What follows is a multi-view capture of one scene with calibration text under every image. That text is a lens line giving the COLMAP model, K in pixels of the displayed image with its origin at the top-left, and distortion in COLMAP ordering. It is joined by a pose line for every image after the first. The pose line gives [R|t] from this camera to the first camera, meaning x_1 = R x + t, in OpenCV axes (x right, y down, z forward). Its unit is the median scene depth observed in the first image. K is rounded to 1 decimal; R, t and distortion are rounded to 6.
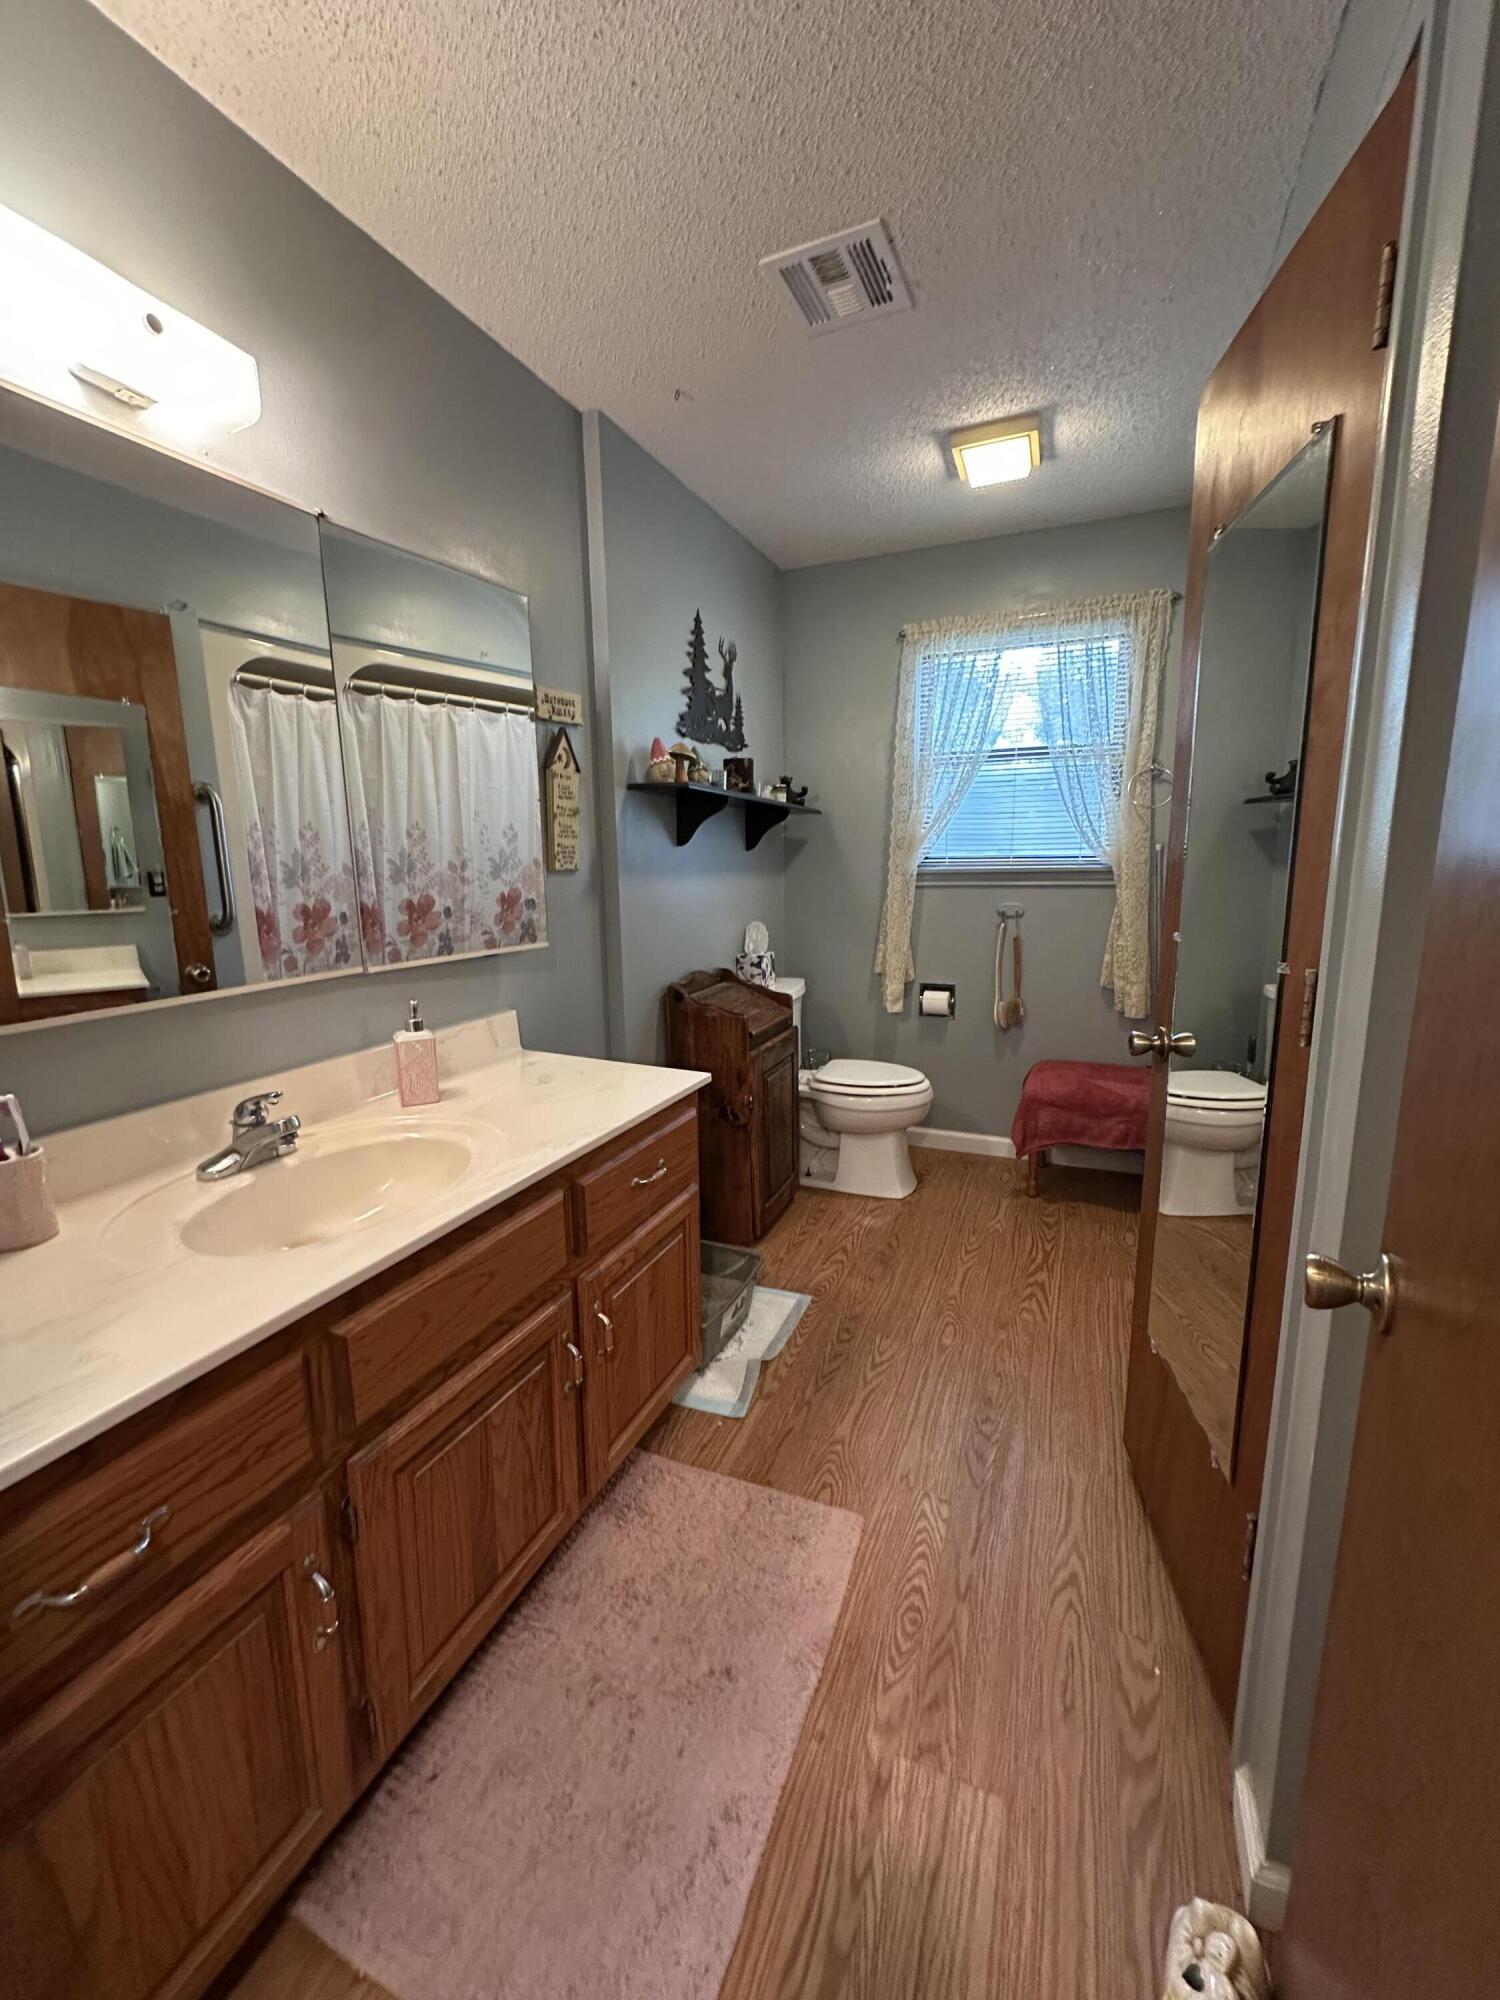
lens RADIAL K [[793.3, 0, 752.6], [0, 793.3, 997.8], [0, 0, 1]] dist [-0.008169, 0.001180]
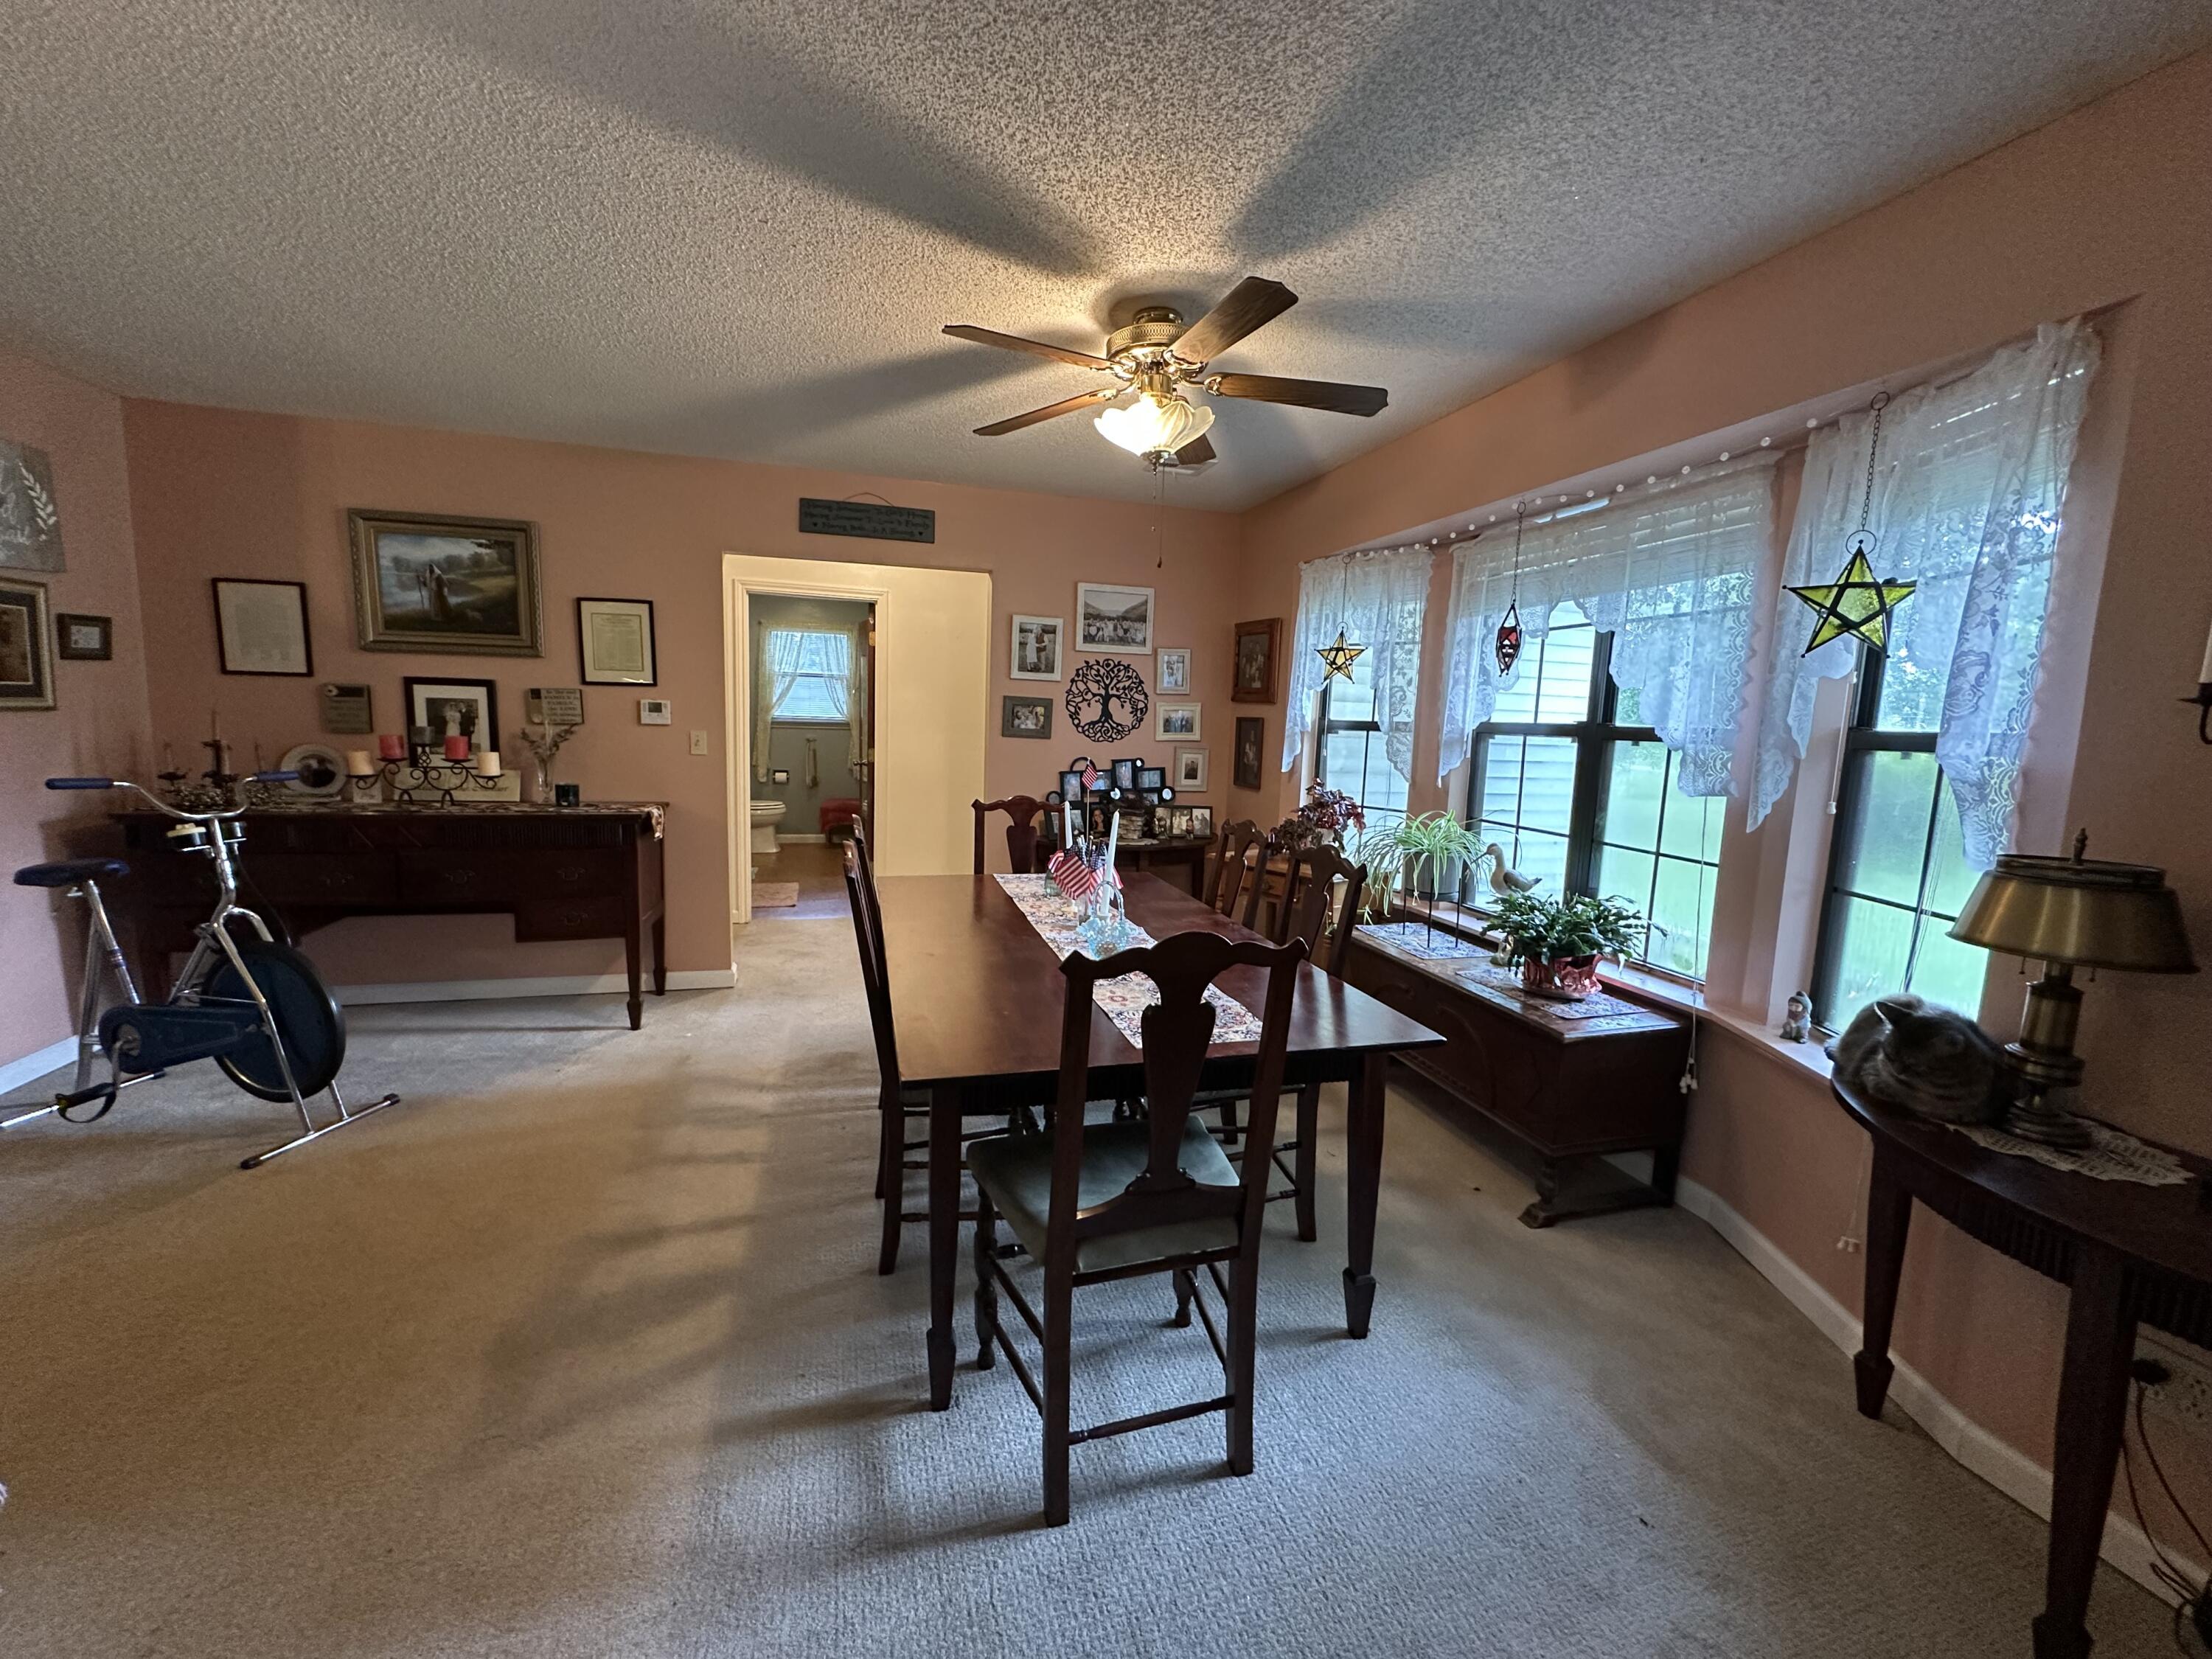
lens RADIAL K [[877.4, 0, 1102.6], [0, 877.4, 831.7], [0, 0, 1]] dist [-0.008169, 0.001180]
pose [[0.769255, -0.043370, 0.637468, -0.958710], [0.067608, 0.997618, -0.013711, 0.366286], [-0.635355, 0.053645, 0.770355, -2.188169]]
